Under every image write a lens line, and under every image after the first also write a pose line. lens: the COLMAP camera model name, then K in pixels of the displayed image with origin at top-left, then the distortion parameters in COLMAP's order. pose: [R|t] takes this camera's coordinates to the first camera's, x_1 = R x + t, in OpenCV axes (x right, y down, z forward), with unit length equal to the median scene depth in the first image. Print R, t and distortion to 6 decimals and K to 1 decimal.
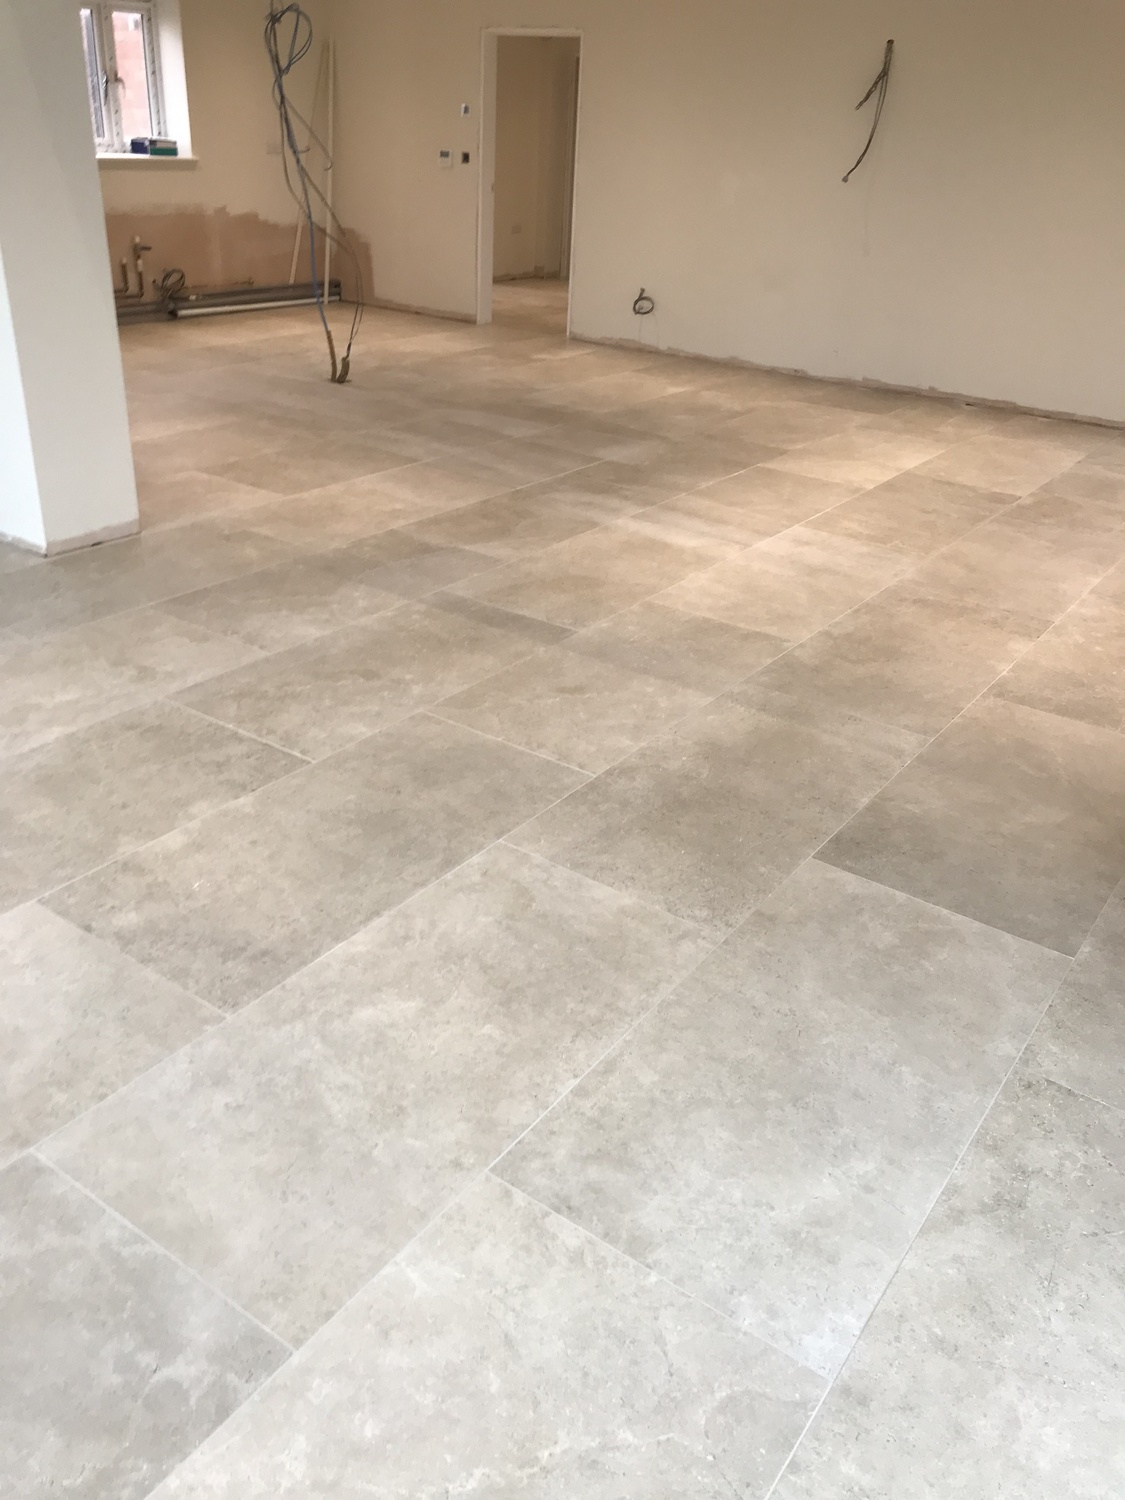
lens RADIAL K [[1217.6, 0, 562.5], [0, 1217.6, 750.0], [0, 0, 1]] dist [0.035029, -0.059757]
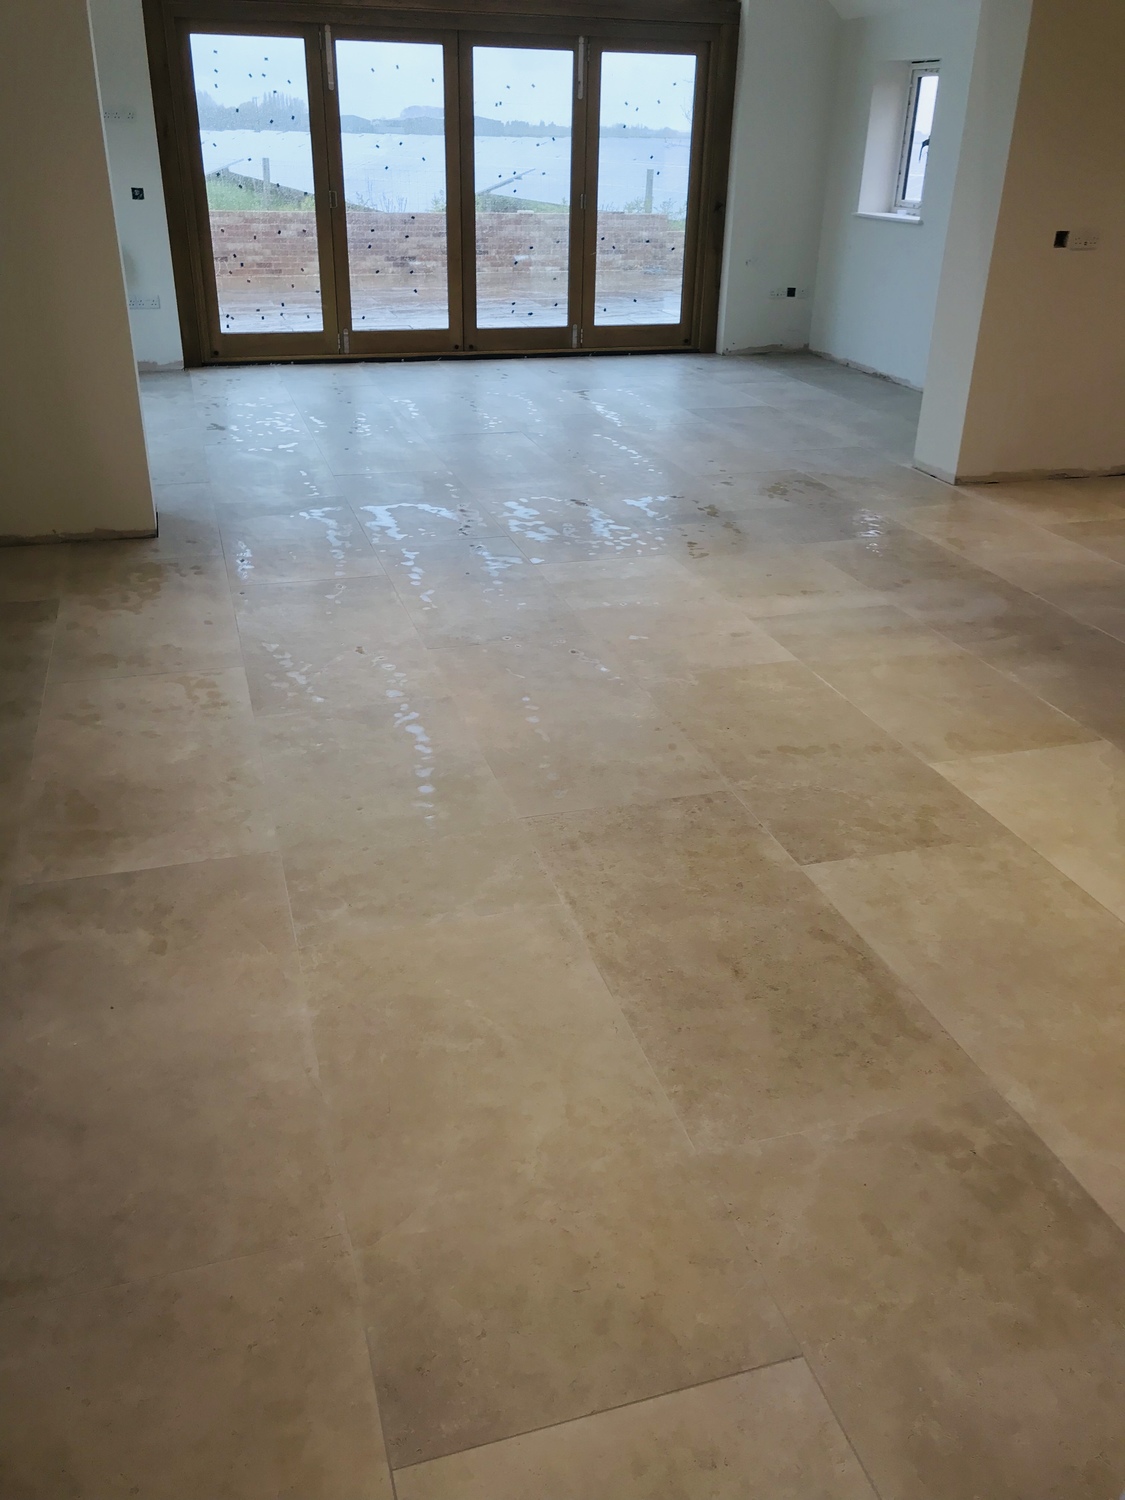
lens RADIAL K [[1217.6, 0, 562.5], [0, 1217.6, 750.0], [0, 0, 1]] dist [0.035029, -0.059757]
pose [[-0.609136, 0.309228, -0.730295, 0.527728], [-0.402895, 0.672509, 0.620812, -0.343318], [0.683103, 0.672391, -0.285063, 0.687127]]
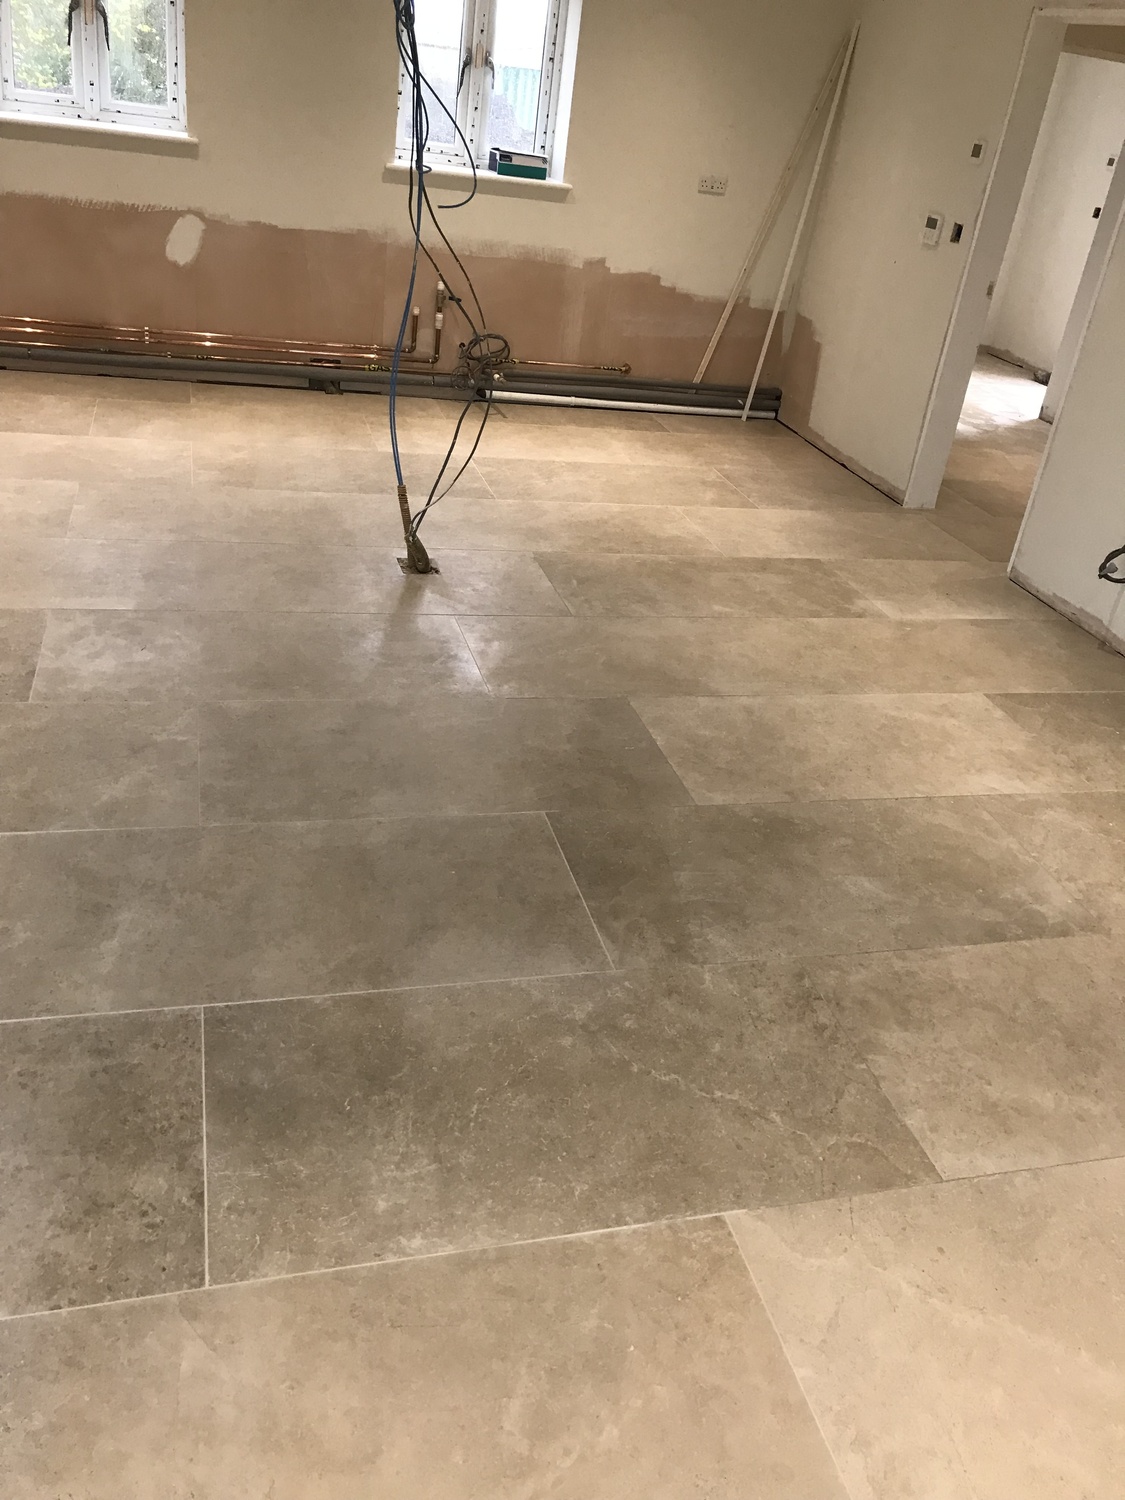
lens RADIAL K [[1217.6, 0, 562.5], [0, 1217.6, 750.0], [0, 0, 1]] dist [0.035029, -0.059757]
pose [[0.769757, 0.349222, -0.534339, 0.177791], [-0.368488, 0.926621, 0.074766, -0.246076], [0.521240, 0.139346, 0.841957, 0.477444]]
